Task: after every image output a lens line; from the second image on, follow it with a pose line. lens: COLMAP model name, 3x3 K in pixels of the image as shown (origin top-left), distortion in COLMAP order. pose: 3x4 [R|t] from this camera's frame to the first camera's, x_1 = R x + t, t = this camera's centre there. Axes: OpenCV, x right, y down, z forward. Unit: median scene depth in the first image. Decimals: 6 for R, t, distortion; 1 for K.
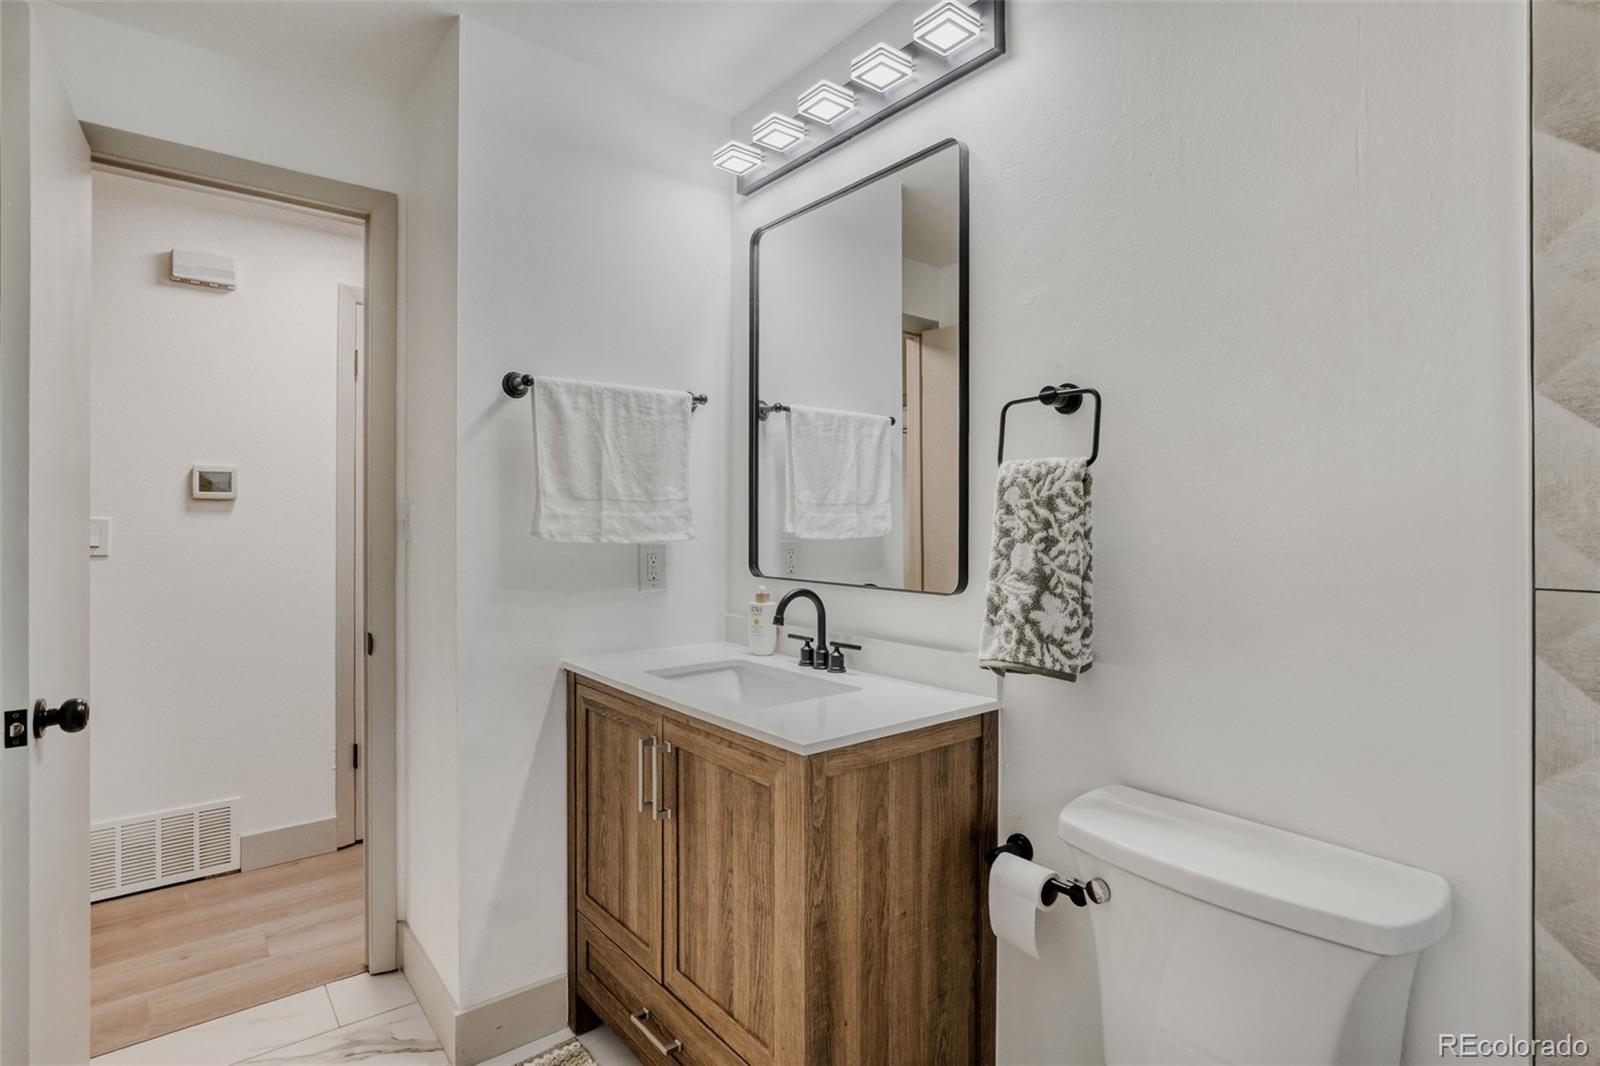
lens RADIAL K [[784.5, 0, 810.9], [0, 784.5, 537.4], [0, 0, 1]] dist [-0.047328, 0.012065]
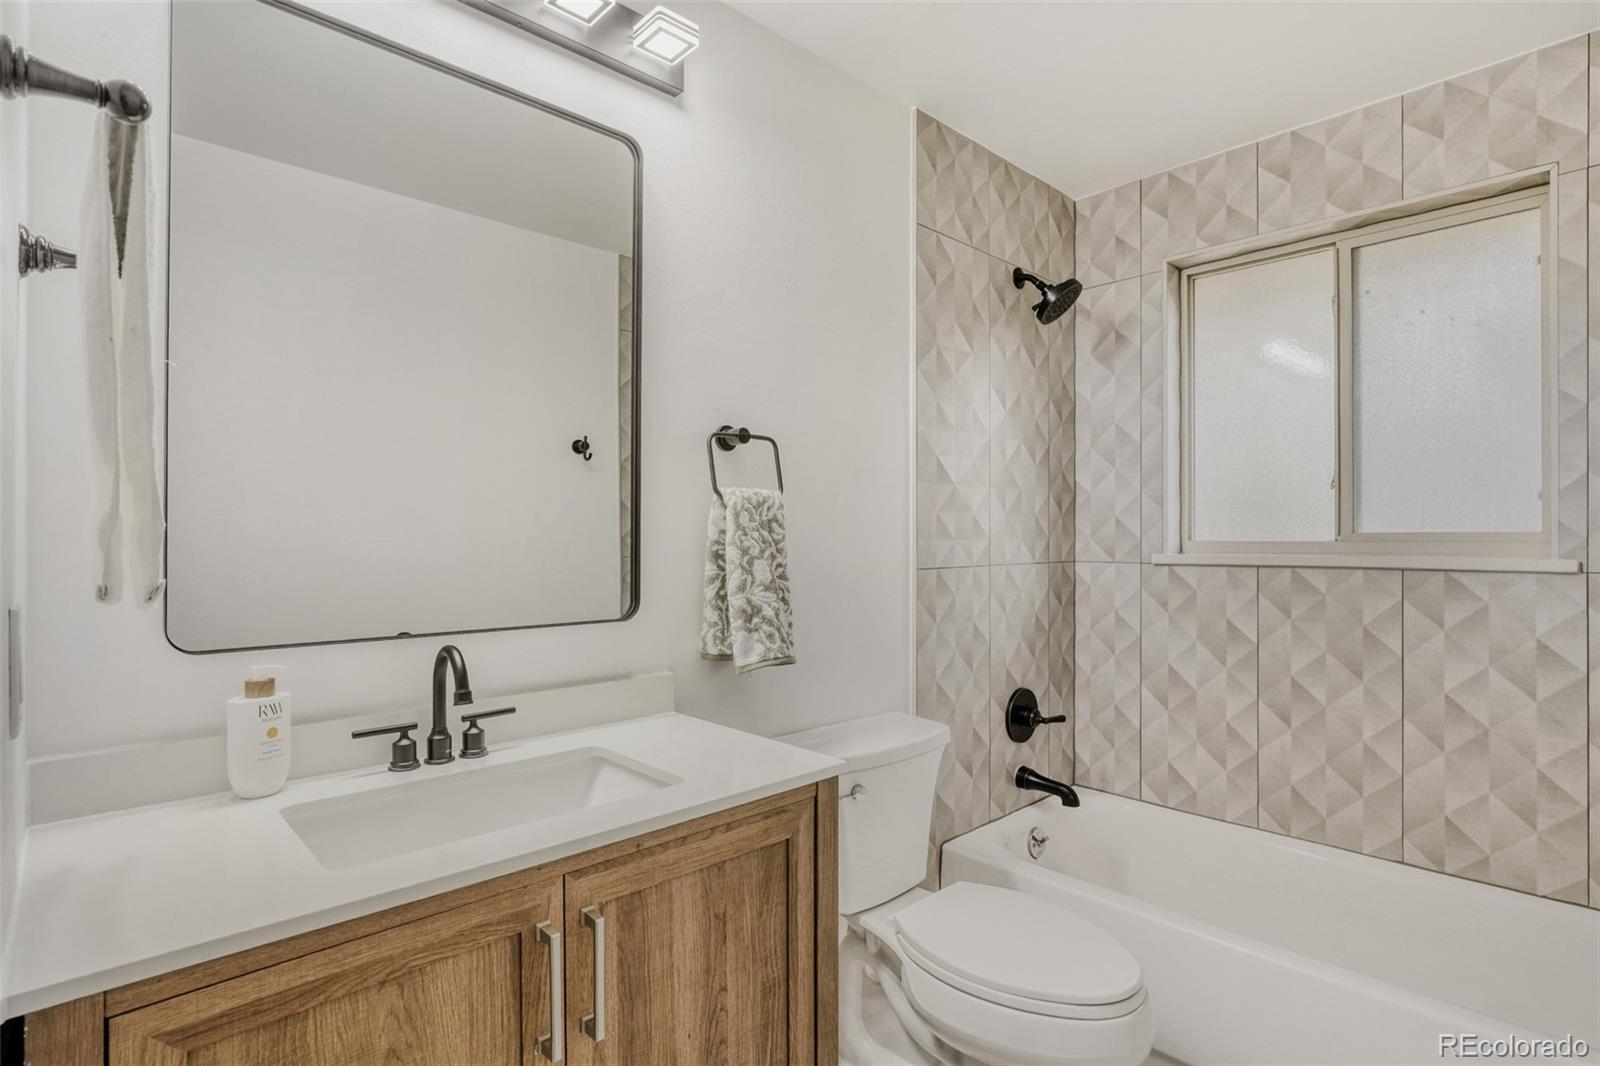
lens RADIAL K [[784.5, 0, 810.9], [0, 784.5, 537.4], [0, 0, 1]] dist [-0.047328, 0.012065]
pose [[-0.058472, -0.005948, 0.998271, -0.909160], [0.021708, 0.999738, 0.007228, -0.032635], [-0.998053, 0.022093, -0.058328, 0.973014]]
